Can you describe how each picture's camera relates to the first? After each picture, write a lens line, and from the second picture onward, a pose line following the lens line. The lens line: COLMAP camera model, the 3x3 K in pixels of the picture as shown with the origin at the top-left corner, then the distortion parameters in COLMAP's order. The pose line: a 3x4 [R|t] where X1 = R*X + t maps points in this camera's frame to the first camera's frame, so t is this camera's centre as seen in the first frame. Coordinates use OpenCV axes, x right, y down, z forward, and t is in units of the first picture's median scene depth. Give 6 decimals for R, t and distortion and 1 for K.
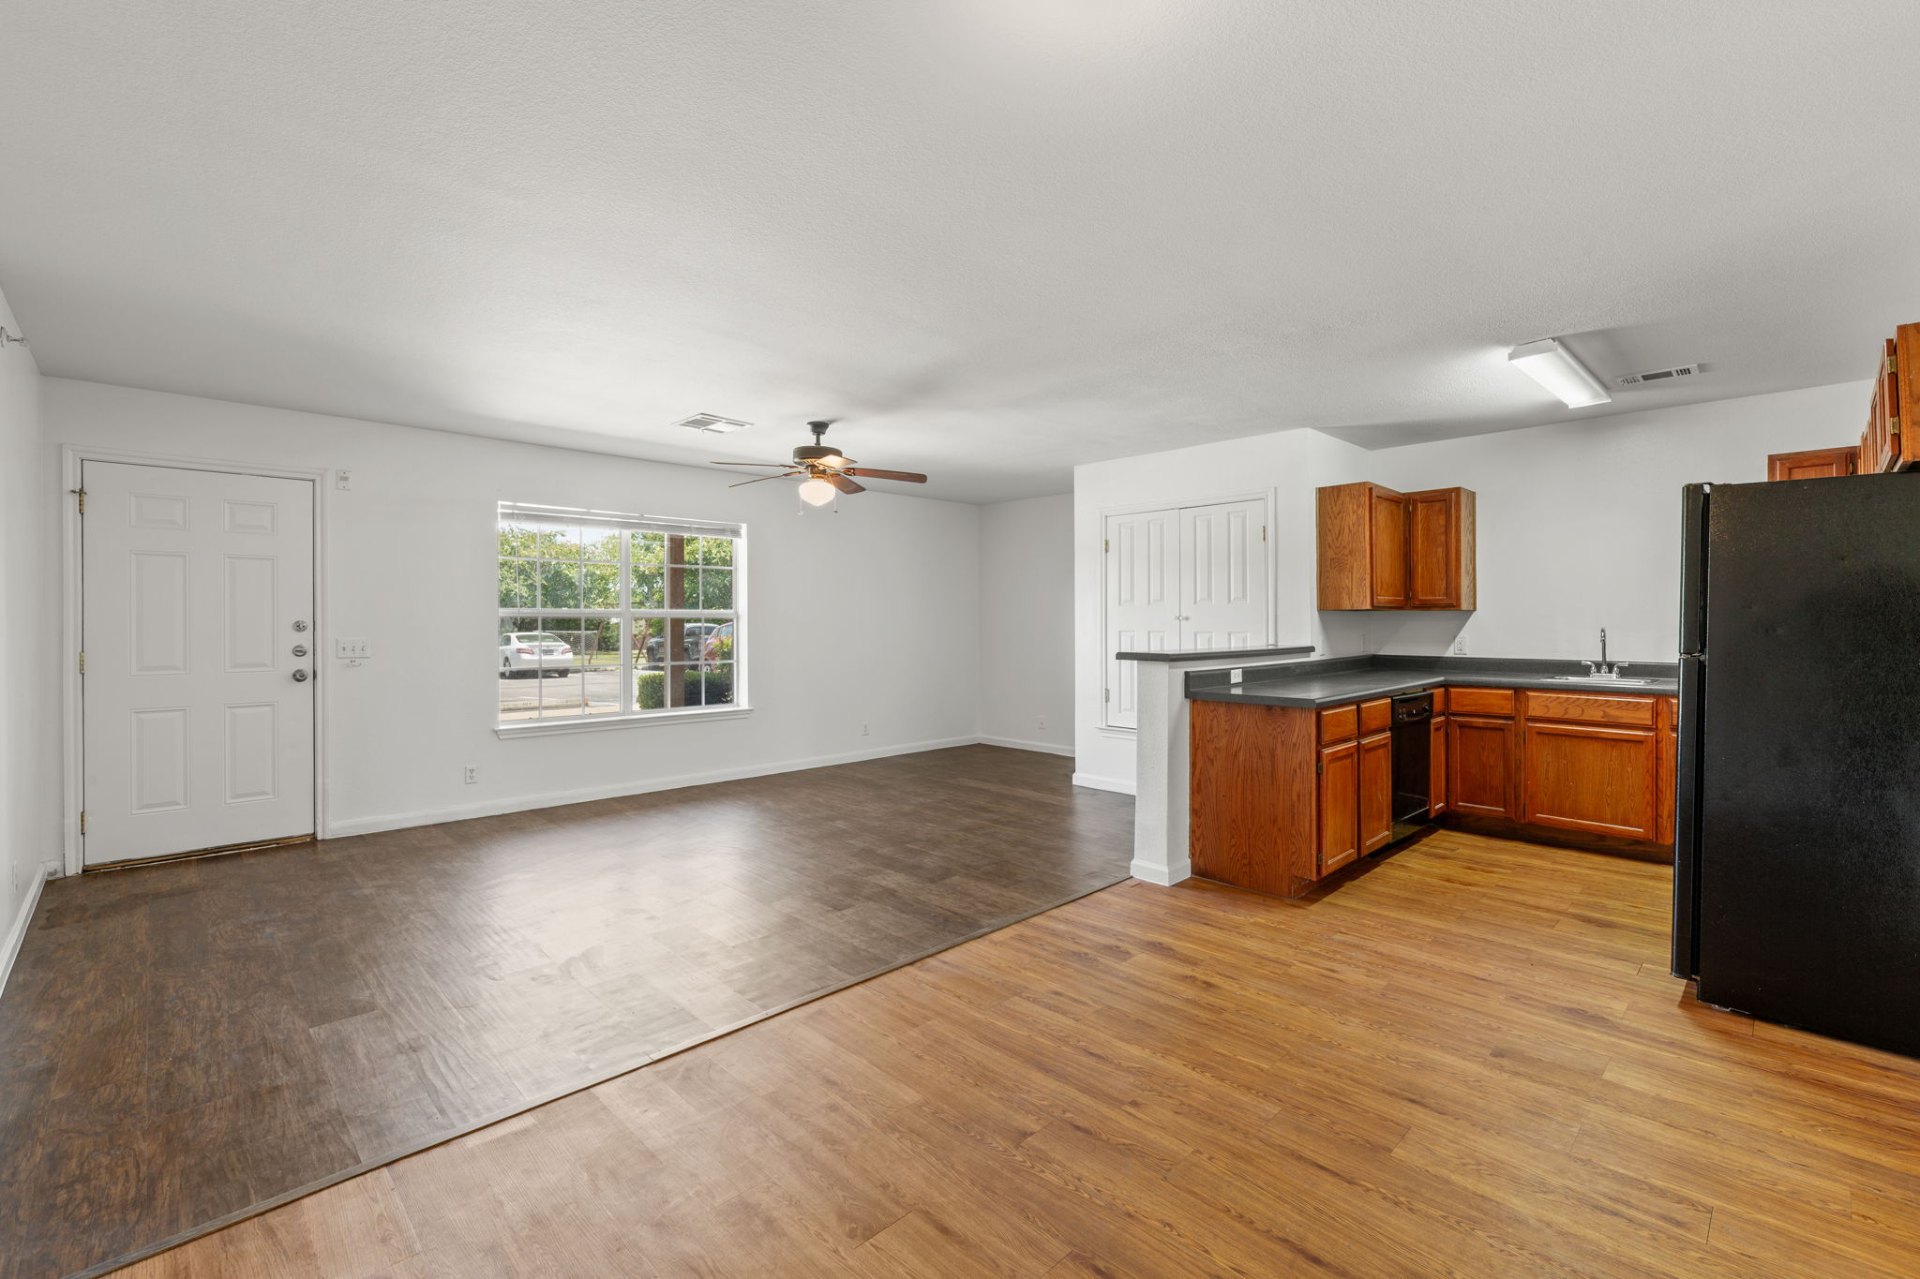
lens RADIAL K [[833.0, 0, 954.8], [0, 833.0, 630.0], [0, 0, 1]] dist [0.009273, -0.000761]
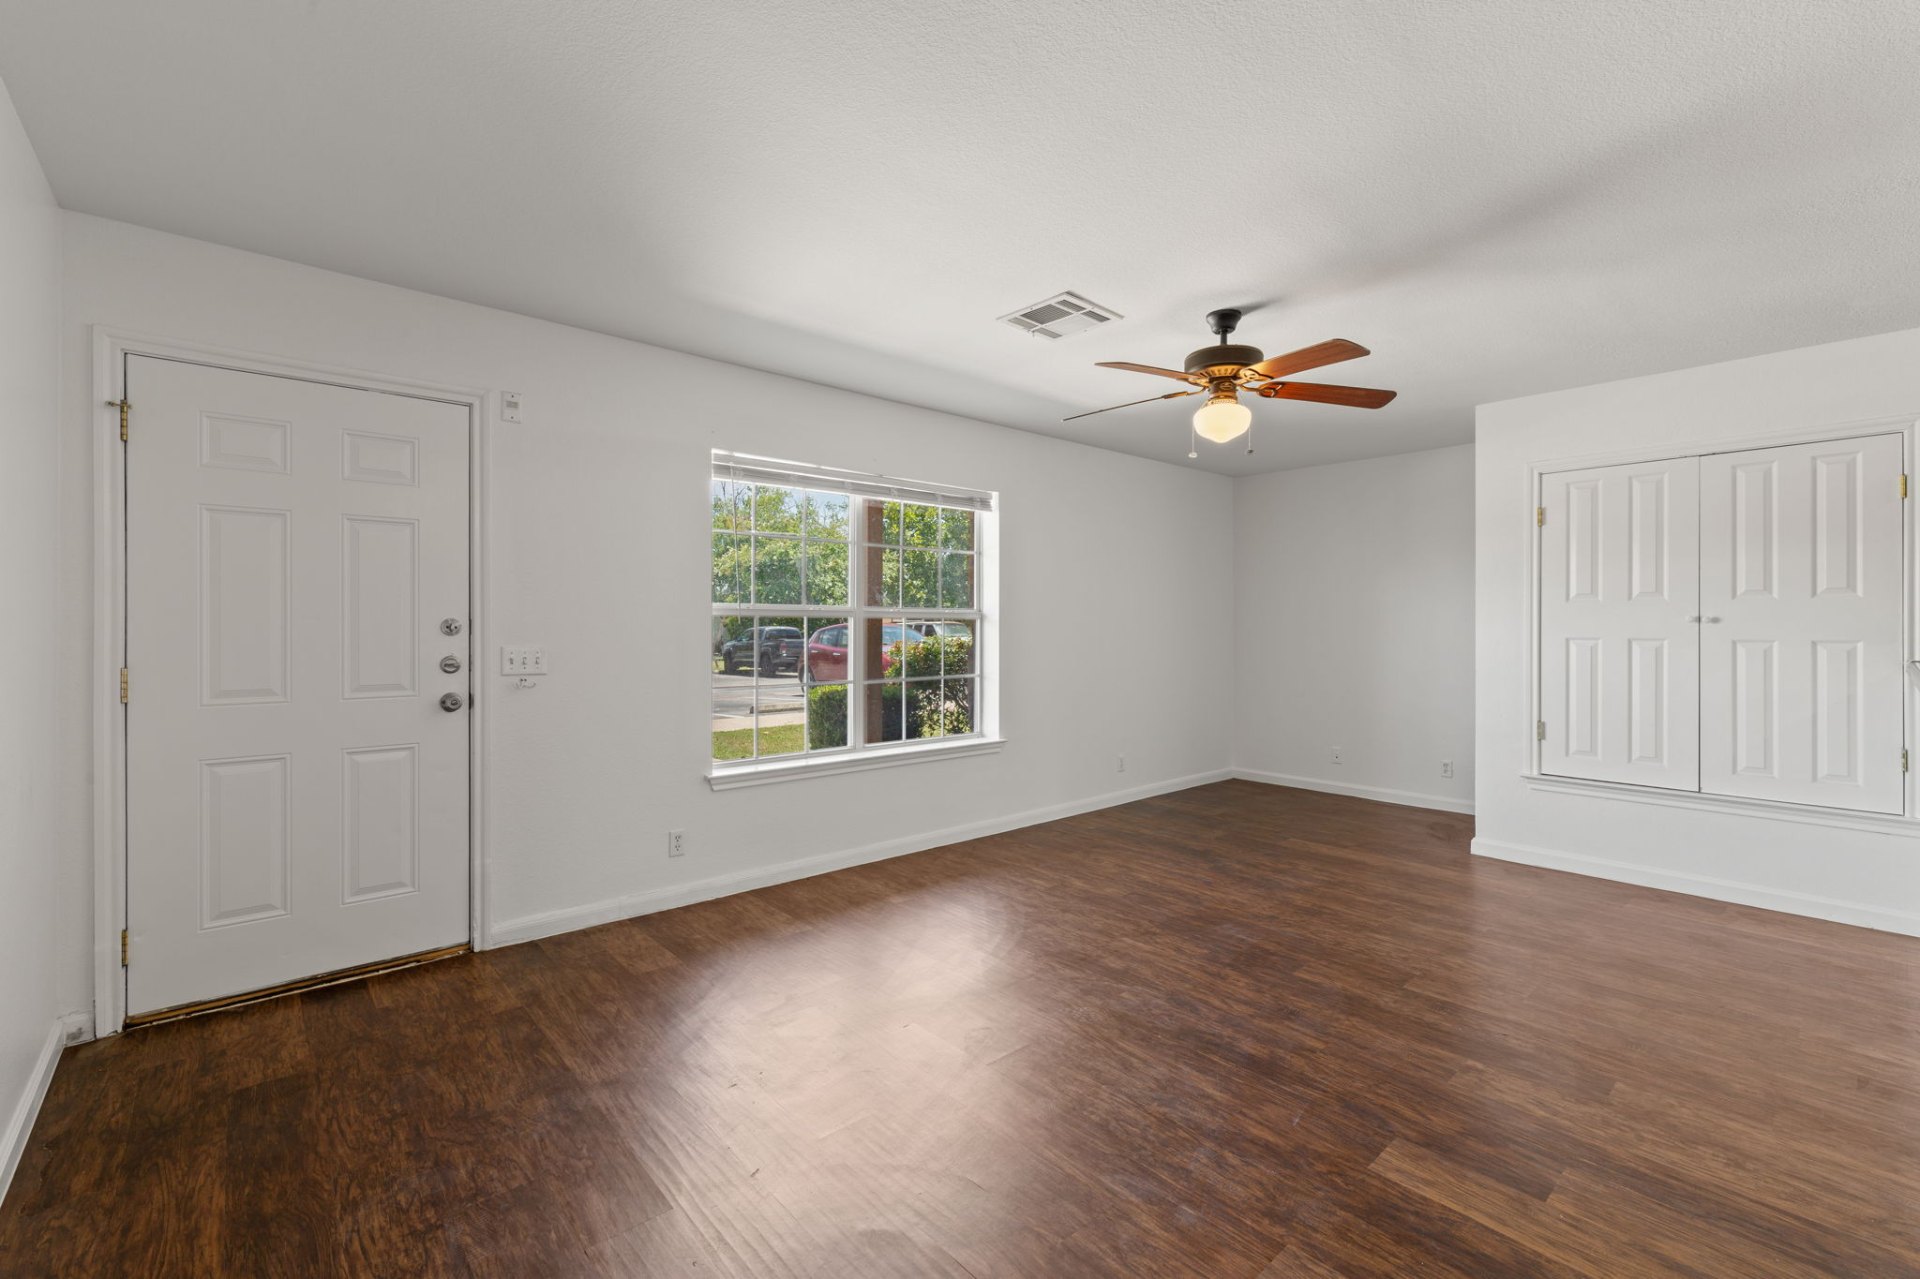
lens RADIAL K [[833.0, 0, 965.5], [0, 833.0, 634.4], [0, 0, 1]] dist [0.009273, -0.000761]
pose [[0.998986, 0.003815, -0.044852, -0.339505], [-0.003795, 0.999993, 0.000530, -0.000638], [0.044854, -0.000359, 0.998993, 0.353896]]
